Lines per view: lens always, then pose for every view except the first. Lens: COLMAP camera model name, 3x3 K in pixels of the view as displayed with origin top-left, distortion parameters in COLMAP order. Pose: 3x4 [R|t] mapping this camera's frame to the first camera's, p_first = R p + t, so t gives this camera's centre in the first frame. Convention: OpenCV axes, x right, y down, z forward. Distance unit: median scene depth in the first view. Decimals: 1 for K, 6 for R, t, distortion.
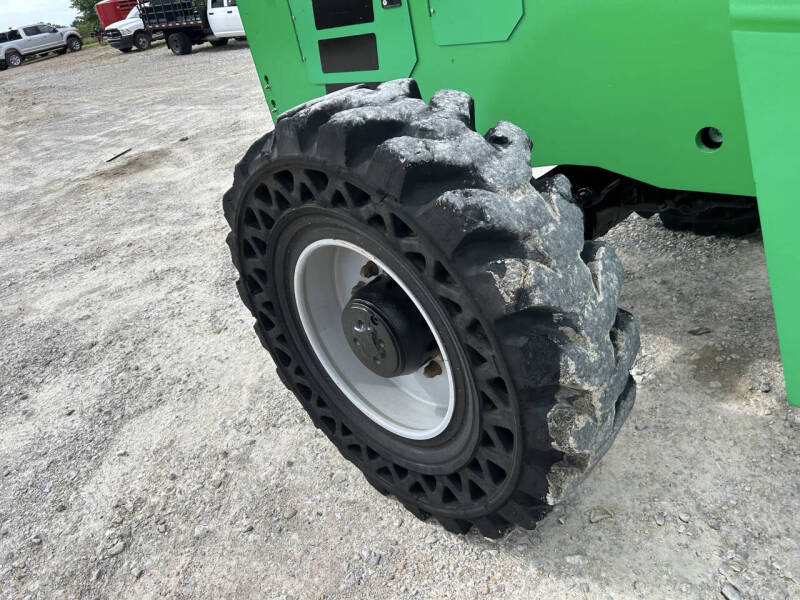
lens RADIAL K [[606.9, 0, 394.7], [0, 606.9, 300.6], [0, 0, 1]] dist [0.057397, -0.066301]
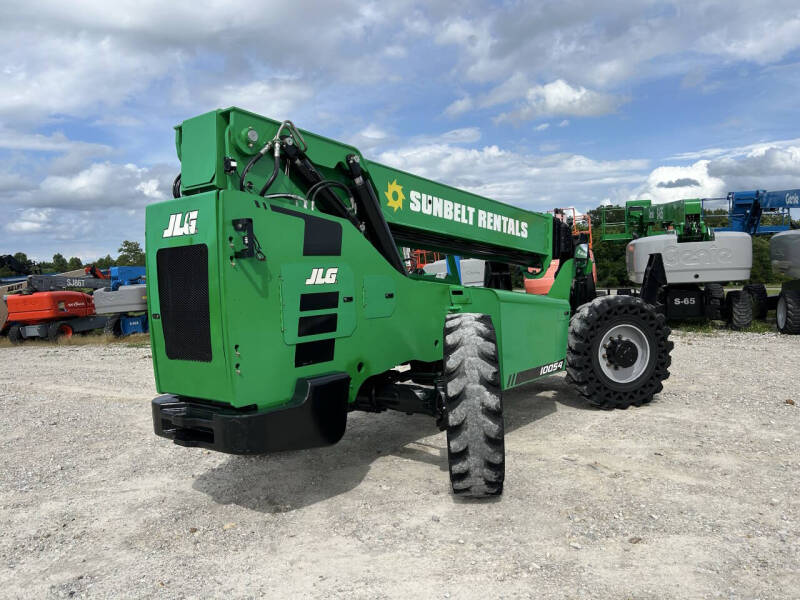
lens RADIAL K [[603.0, 0, 391.1], [0, 603.0, 302.3], [0, 0, 1]] dist [0.056415, -0.063788]
pose [[-0.082929, 0.157035, 0.984105, -1.646299], [0.525105, 0.846182, -0.090776, -0.174038], [-0.846987, 0.509231, -0.152633, 0.969935]]
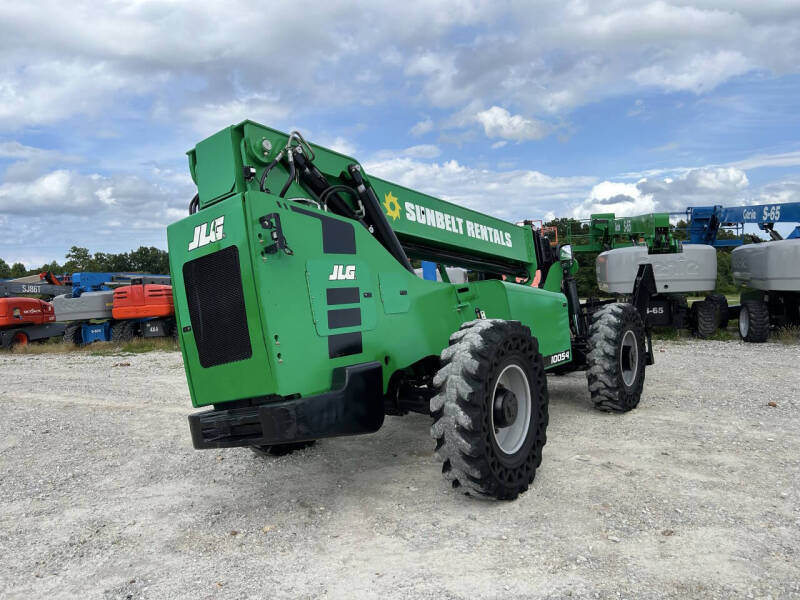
lens RADIAL K [[605.2, 0, 392.4], [0, 605.2, 296.3], [0, 0, 1]] dist [0.058460, -0.064078]
pose [[-0.153936, 0.180783, 0.971402, -1.673758], [0.526059, 0.847196, -0.074304, -0.267681], [-0.836400, 0.499576, -0.225517, 1.158467]]
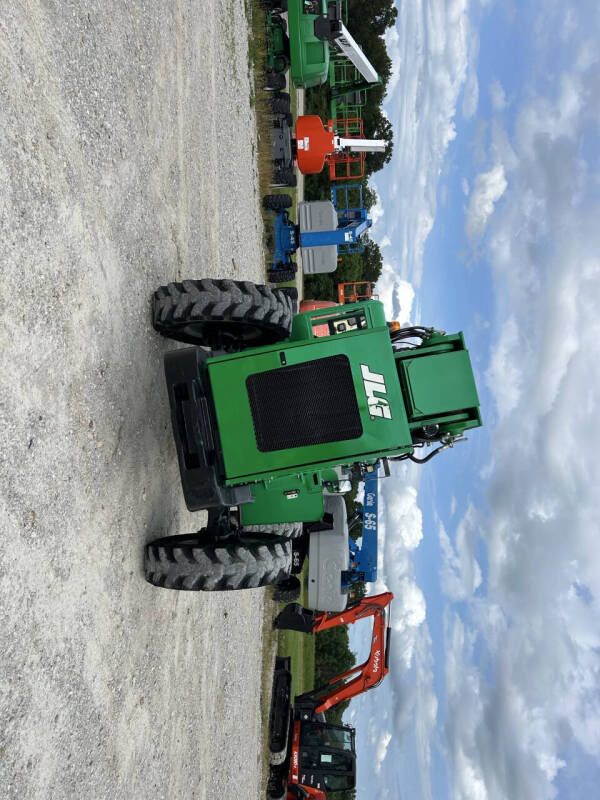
lens RADIAL K [[605.2, 0, 289.2], [0, 605.2, 394.1], [0, 0, 1]] dist [0.058460, -0.064078]
pose [[-0.154930, -0.608473, 0.778304, -1.320698], [-0.847949, 0.486152, 0.211277, -0.898693], [-0.506931, -0.627230, -0.591274, 2.155841]]
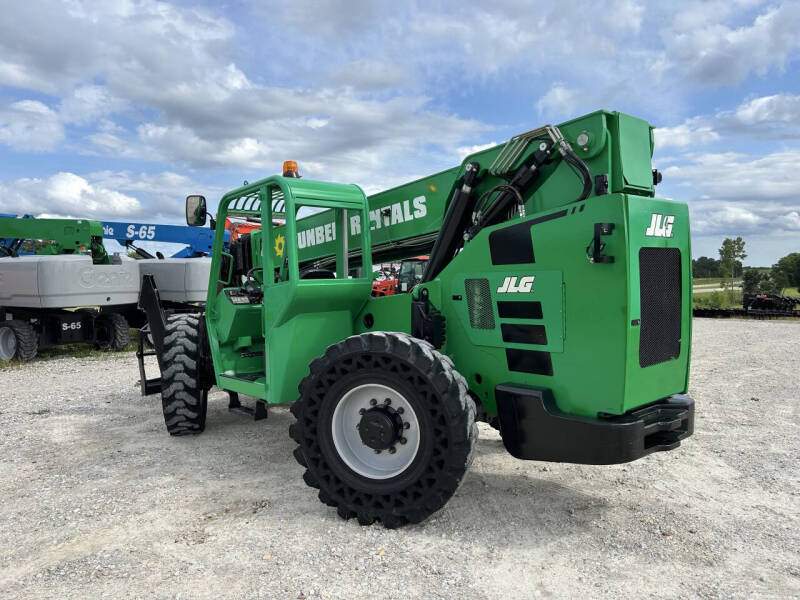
lens RADIAL K [[607.5, 0, 400.6], [0, 607.5, 318.8], [0, 0, 1]] dist [0.008135, -0.000892]
pose [[-0.975995, 0.209513, 0.059487, 0.372915], [0.208970, 0.823881, 0.526832, -1.436353], [0.061368, 0.526616, -0.847885, 2.372144]]
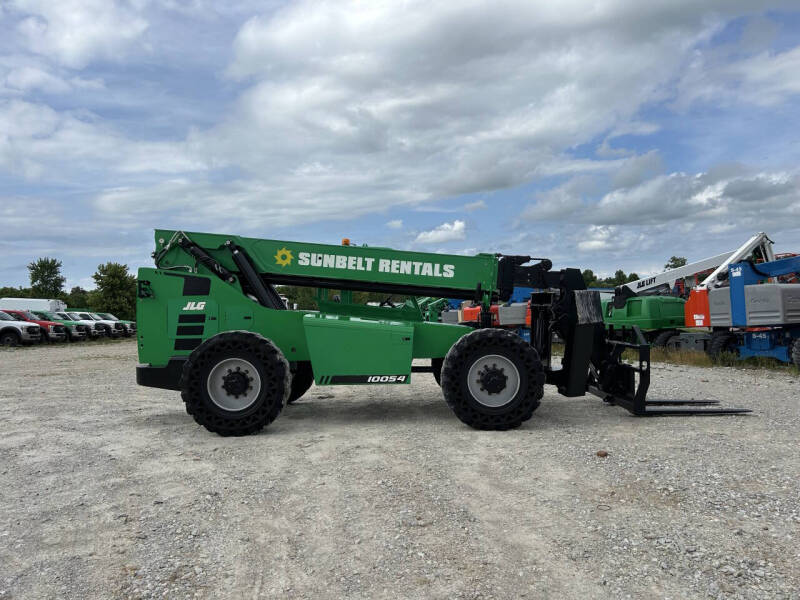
lens RADIAL K [[605.2, 0, 407.3], [0, 605.2, 300.2], [0, 0, 1]] dist [0.060138, -0.063254]
pose [[0.680644, 0.193142, 0.706696, -1.547040], [0.236046, 0.855367, -0.461118, 1.181381], [-0.693546, 0.480670, 0.536610, -1.567949]]
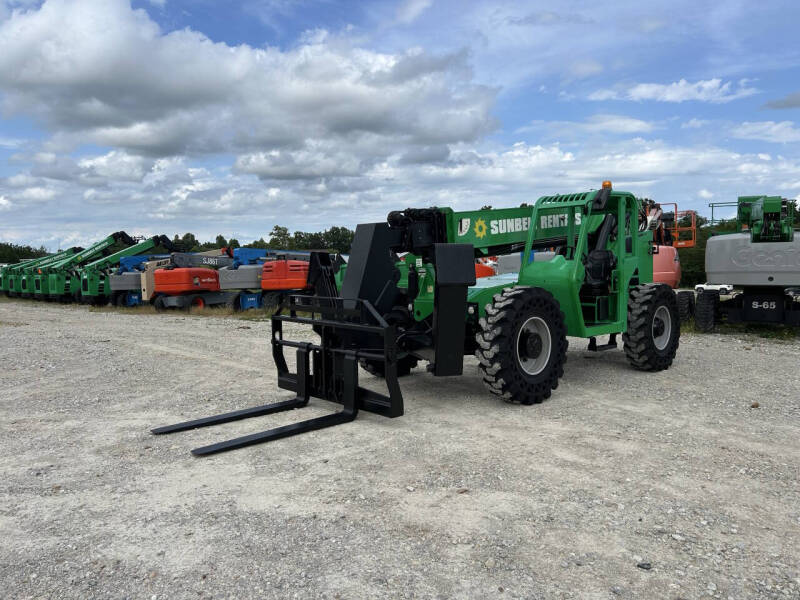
lens RADIAL K [[603.0, 0, 391.1], [0, 603.0, 302.3], [0, 0, 1]] dist [0.056415, -0.063788]
pose [[0.129695, 0.141170, 0.981453, -1.925503], [0.447229, 0.875084, -0.184970, 0.207956], [-0.884967, 0.462924, 0.050359, 0.436829]]
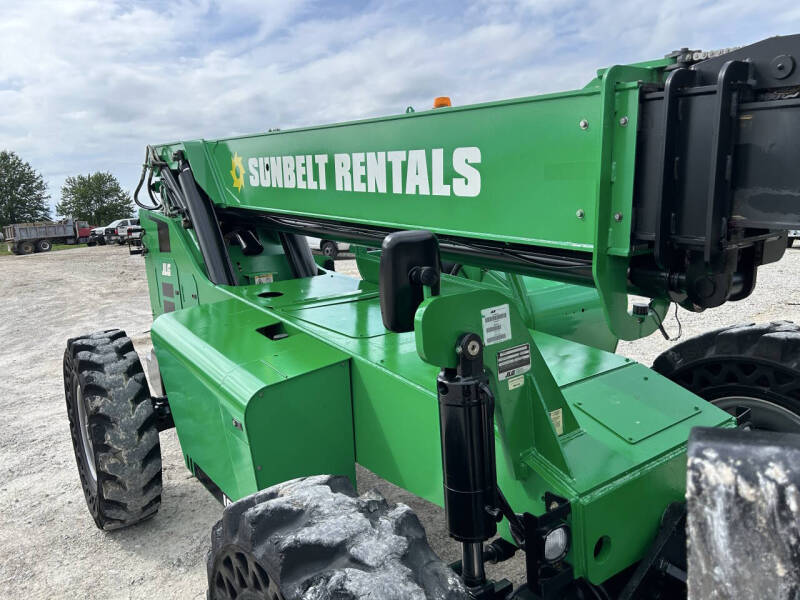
lens RADIAL K [[606.9, 0, 394.7], [0, 606.9, 300.6], [0, 0, 1]] dist [0.057397, -0.066301]
pose [[0.978931, 0.142314, -0.146429, 0.883672], [-0.181760, 0.934101, -0.307276, 0.068096], [0.093050, 0.327416, 0.940287, -0.820312]]
